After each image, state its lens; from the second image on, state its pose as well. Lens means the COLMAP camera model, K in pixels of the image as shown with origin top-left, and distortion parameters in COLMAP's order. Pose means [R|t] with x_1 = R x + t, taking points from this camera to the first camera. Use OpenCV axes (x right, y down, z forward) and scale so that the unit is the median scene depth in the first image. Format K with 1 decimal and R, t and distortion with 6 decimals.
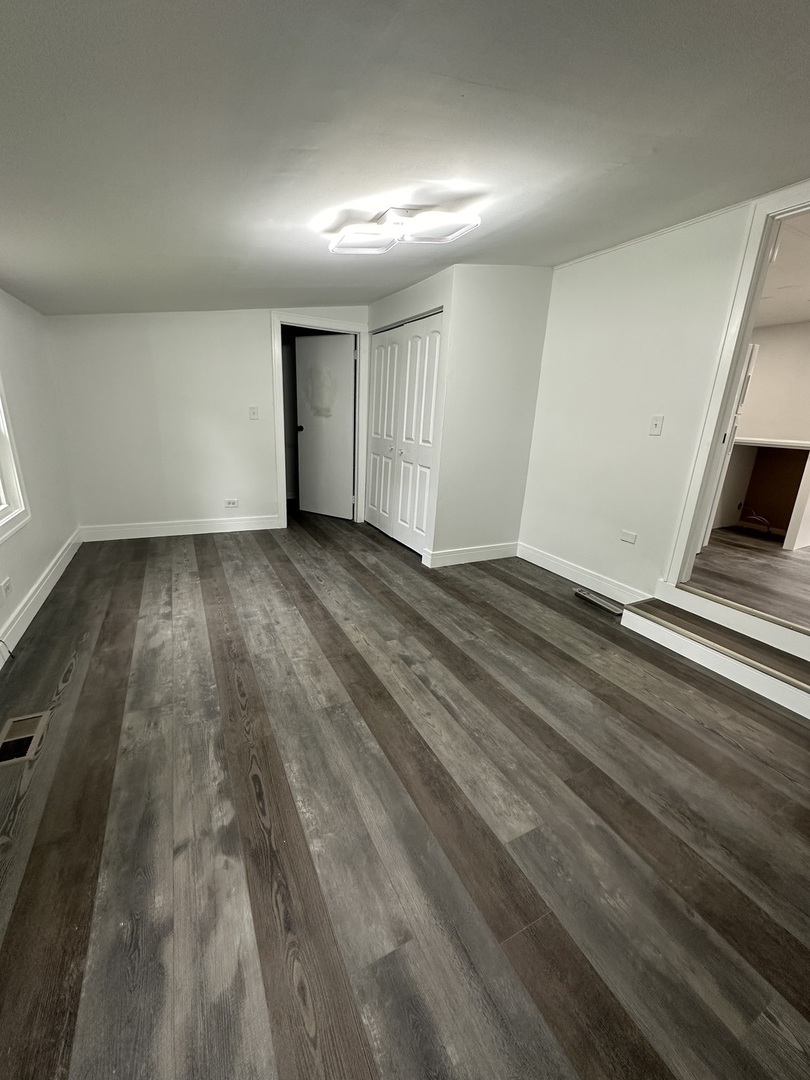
lens RADIAL K [[430.3, 0, 405.3], [0, 430.3, 539.7], [0, 0, 1]] dist [-0.000424, 0.000027]
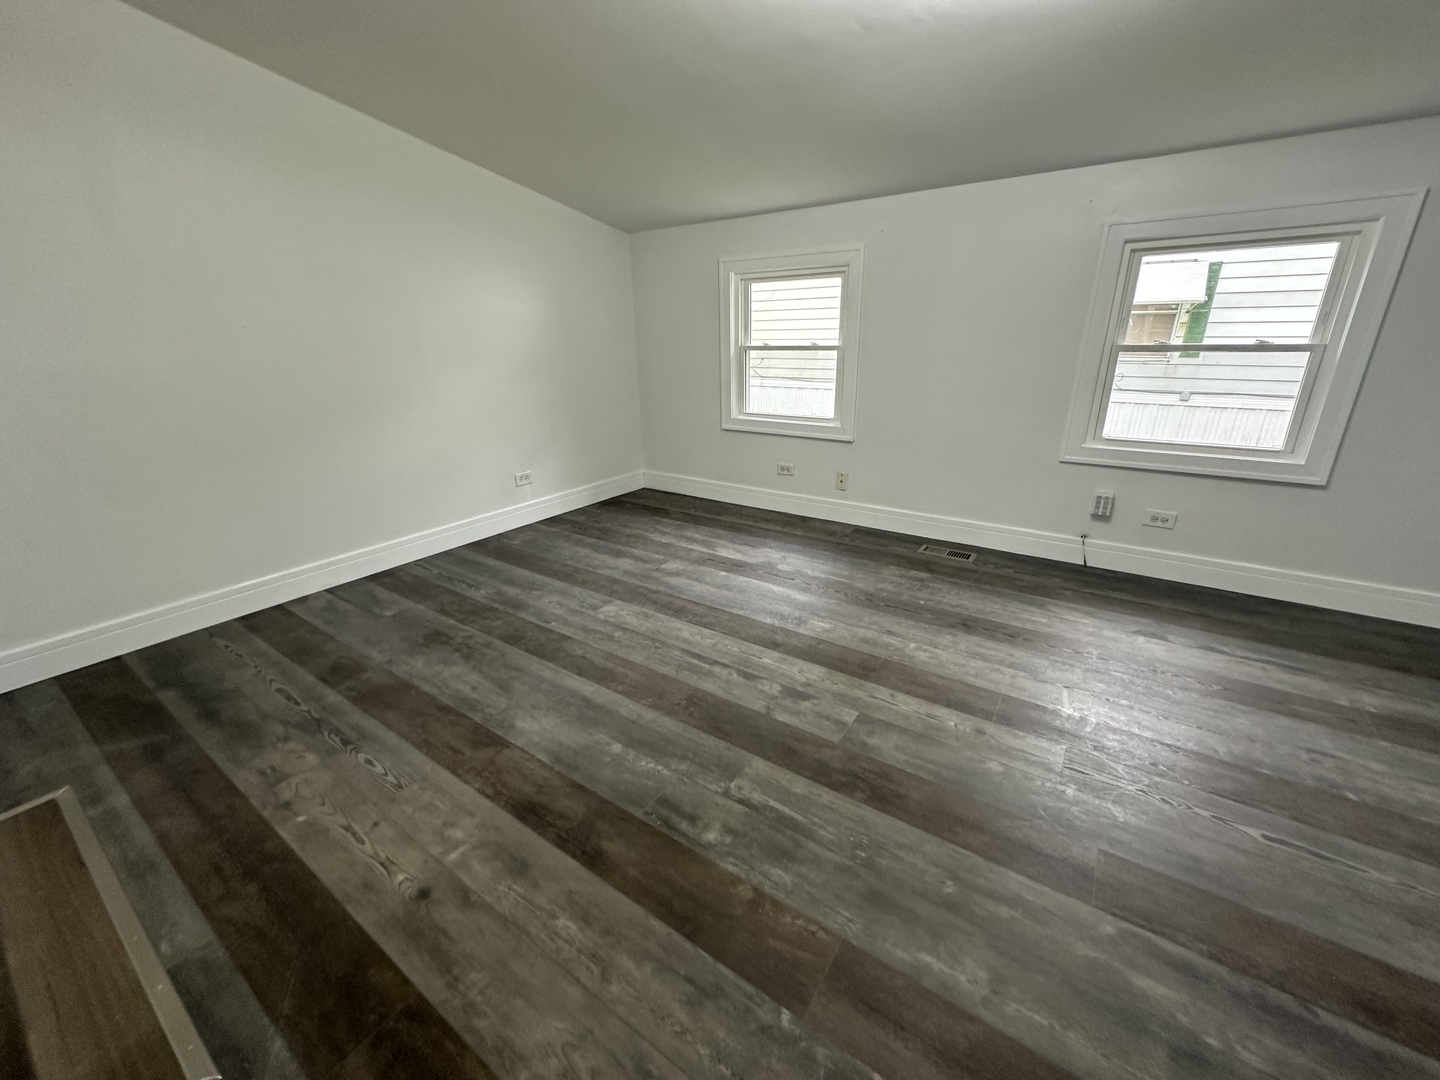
lens RADIAL K [[573.8, 0, 726.3], [0, 573.8, 537.0], [0, 0, 1]] dist [-0.000424, 0.000027]
pose [[-0.877637, 0.122365, -0.463444, 0.497704], [-0.167482, 0.827639, 0.535689, -0.381077], [0.449114, 0.547759, -0.705873, 1.541040]]
